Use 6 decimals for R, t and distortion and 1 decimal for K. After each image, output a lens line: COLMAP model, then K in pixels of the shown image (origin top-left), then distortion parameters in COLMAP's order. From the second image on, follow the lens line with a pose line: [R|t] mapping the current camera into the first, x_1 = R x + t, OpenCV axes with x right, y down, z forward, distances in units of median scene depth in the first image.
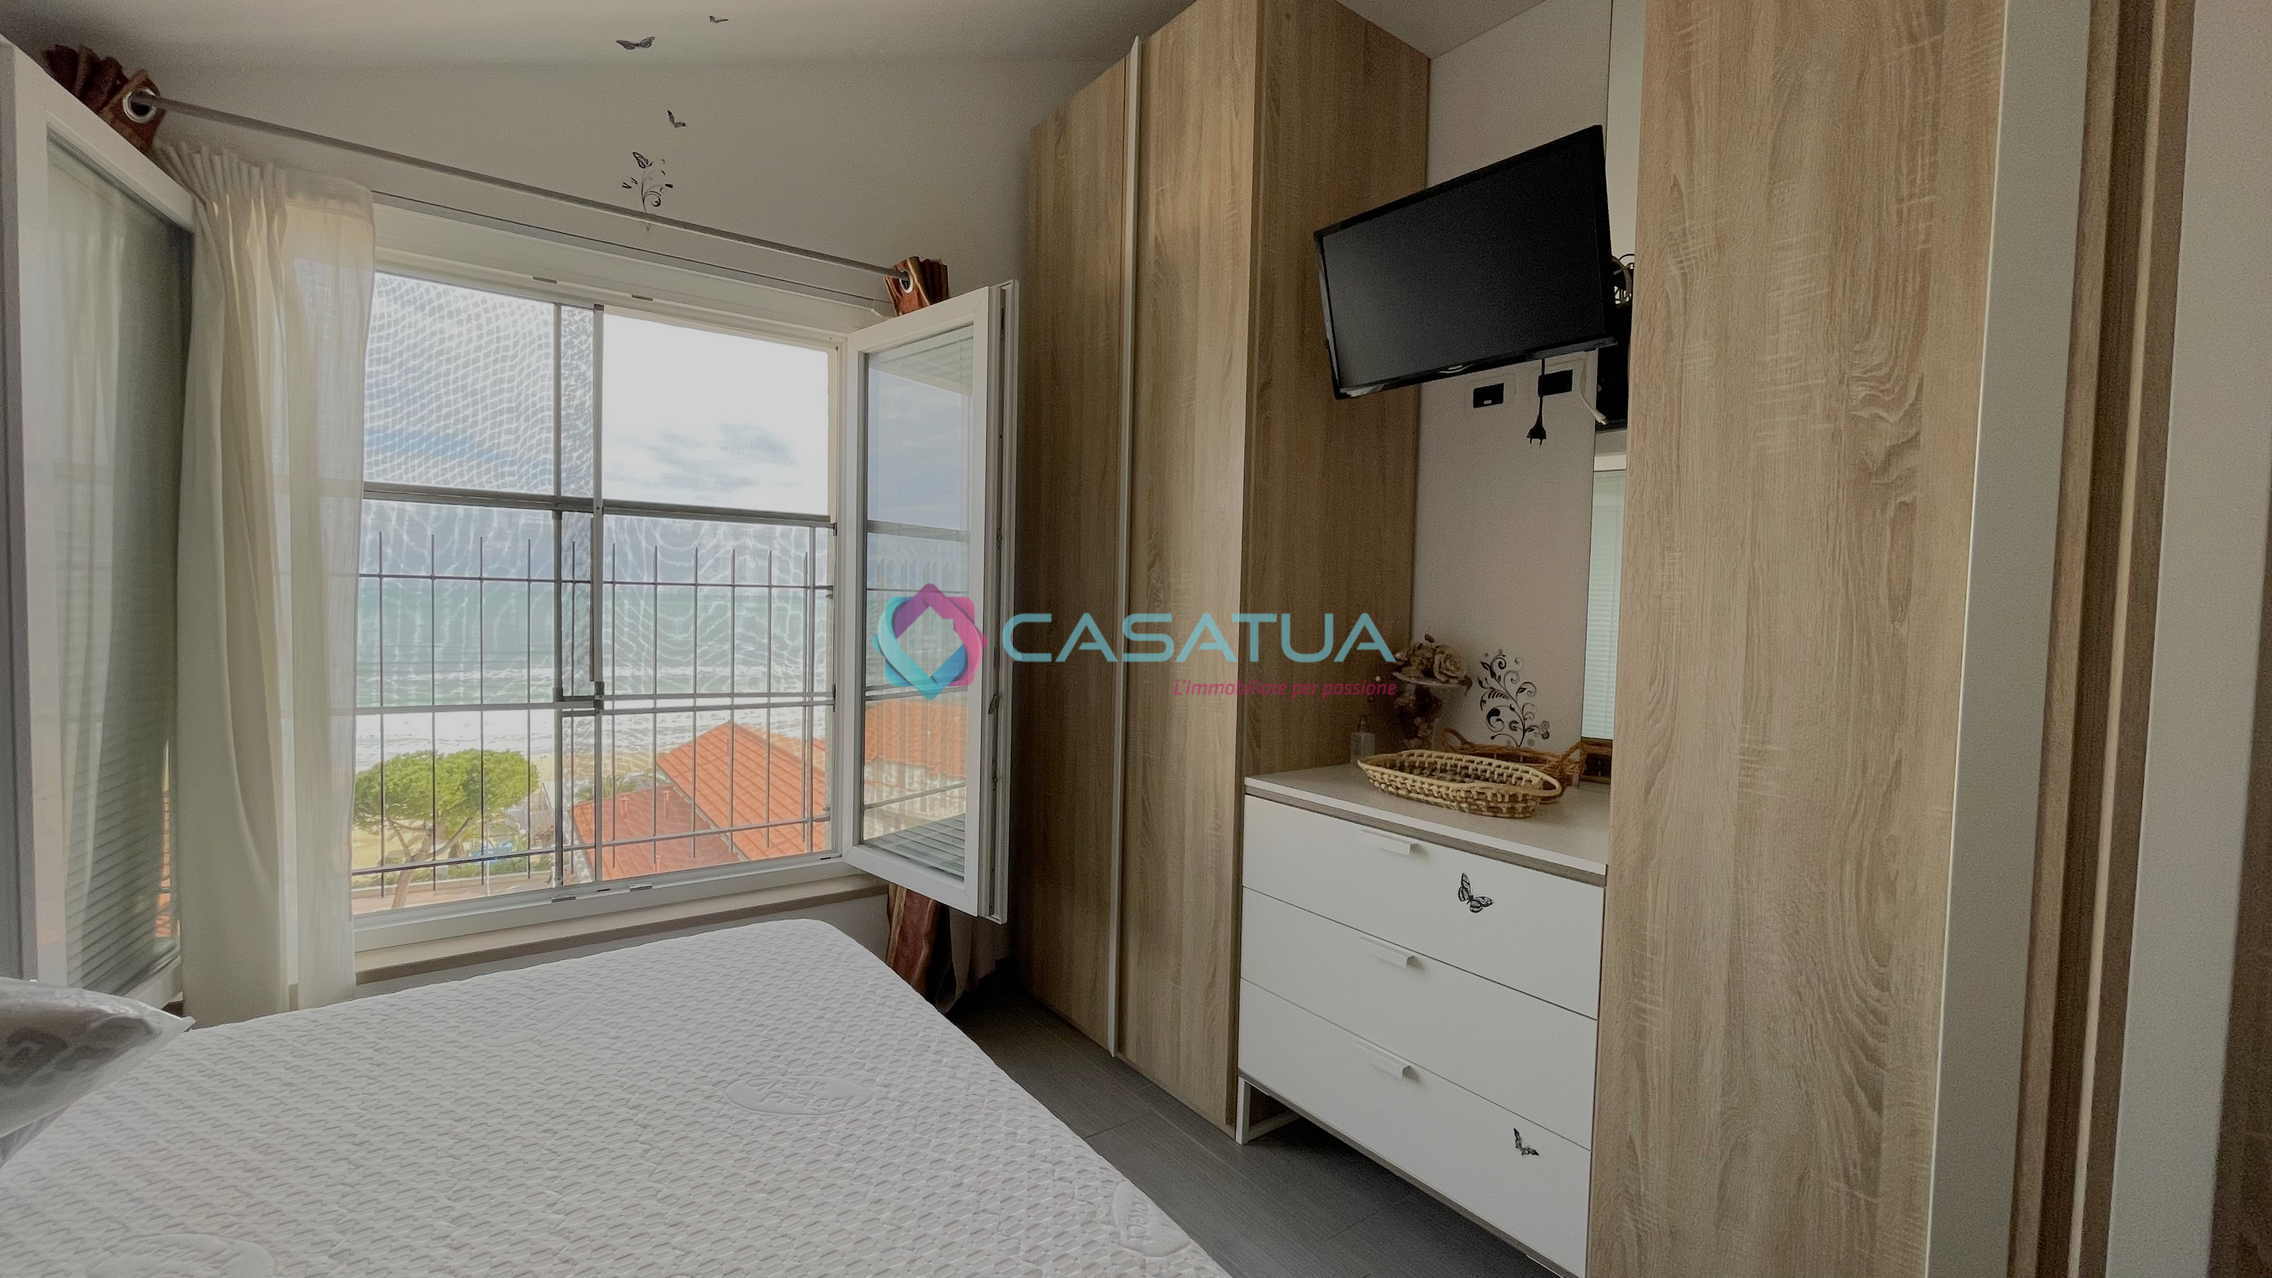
lens RADIAL K [[914.4, 0, 1147.4], [0, 914.4, 628.0], [0, 0, 1]] dist [-0.002998, 0.000928]
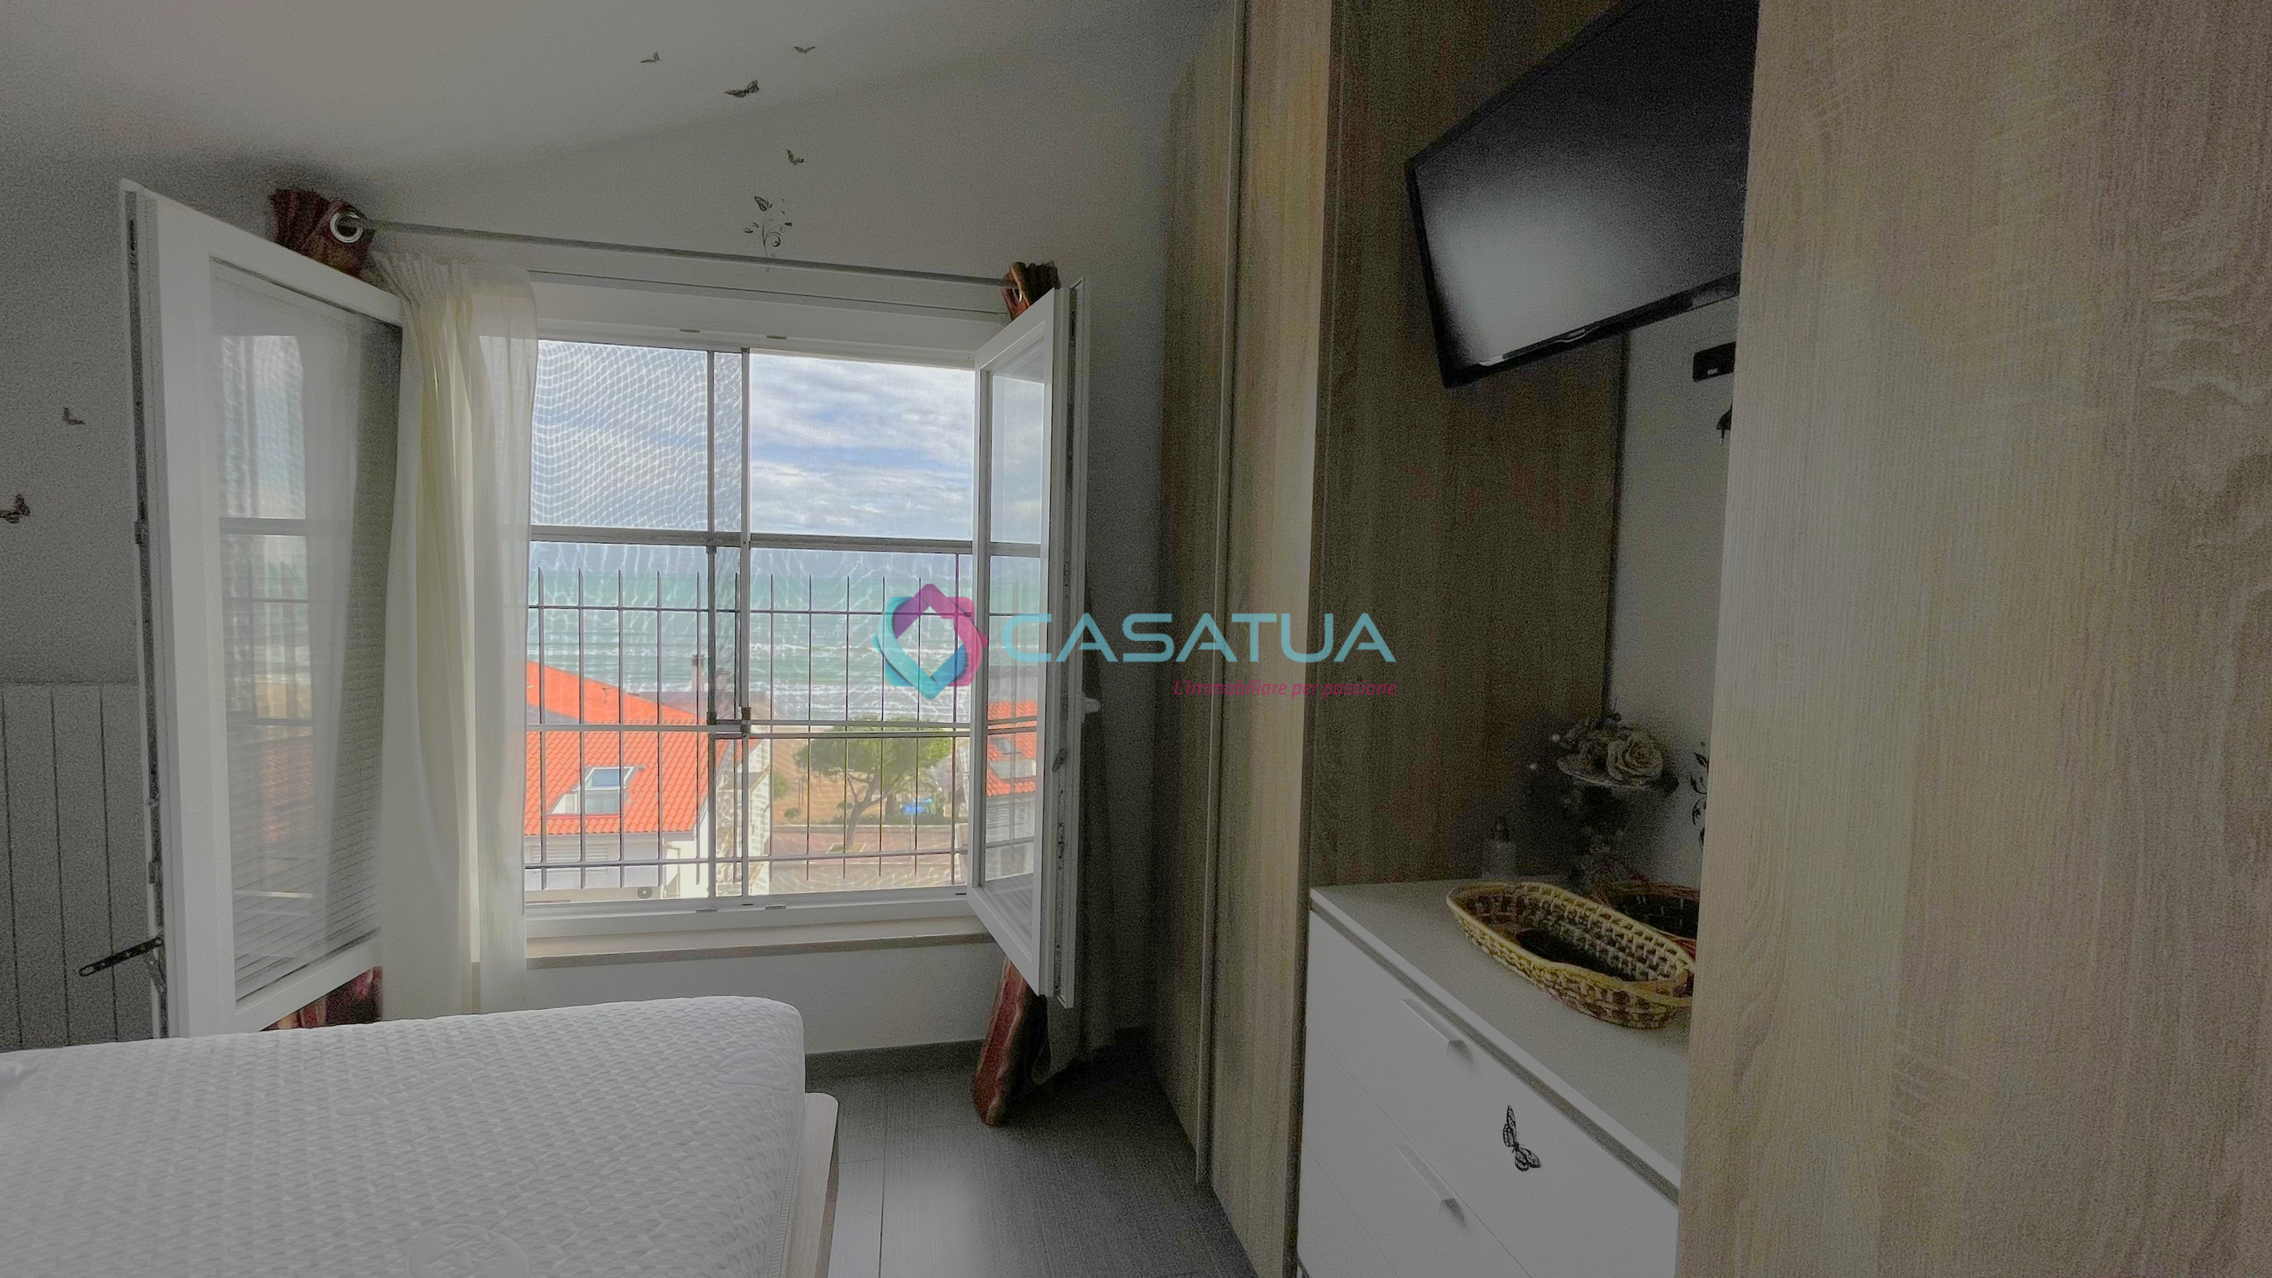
lens RADIAL K [[937.4, 0, 1132.4], [0, 937.4, 635.6], [0, 0, 1]] dist [-0.013384, 0.005568]
pose [[0.921501, 0.024742, -0.387588, 0.246794], [-0.019235, 0.999651, 0.018082, -0.055962], [0.387900, -0.009207, 0.921655, 0.194355]]
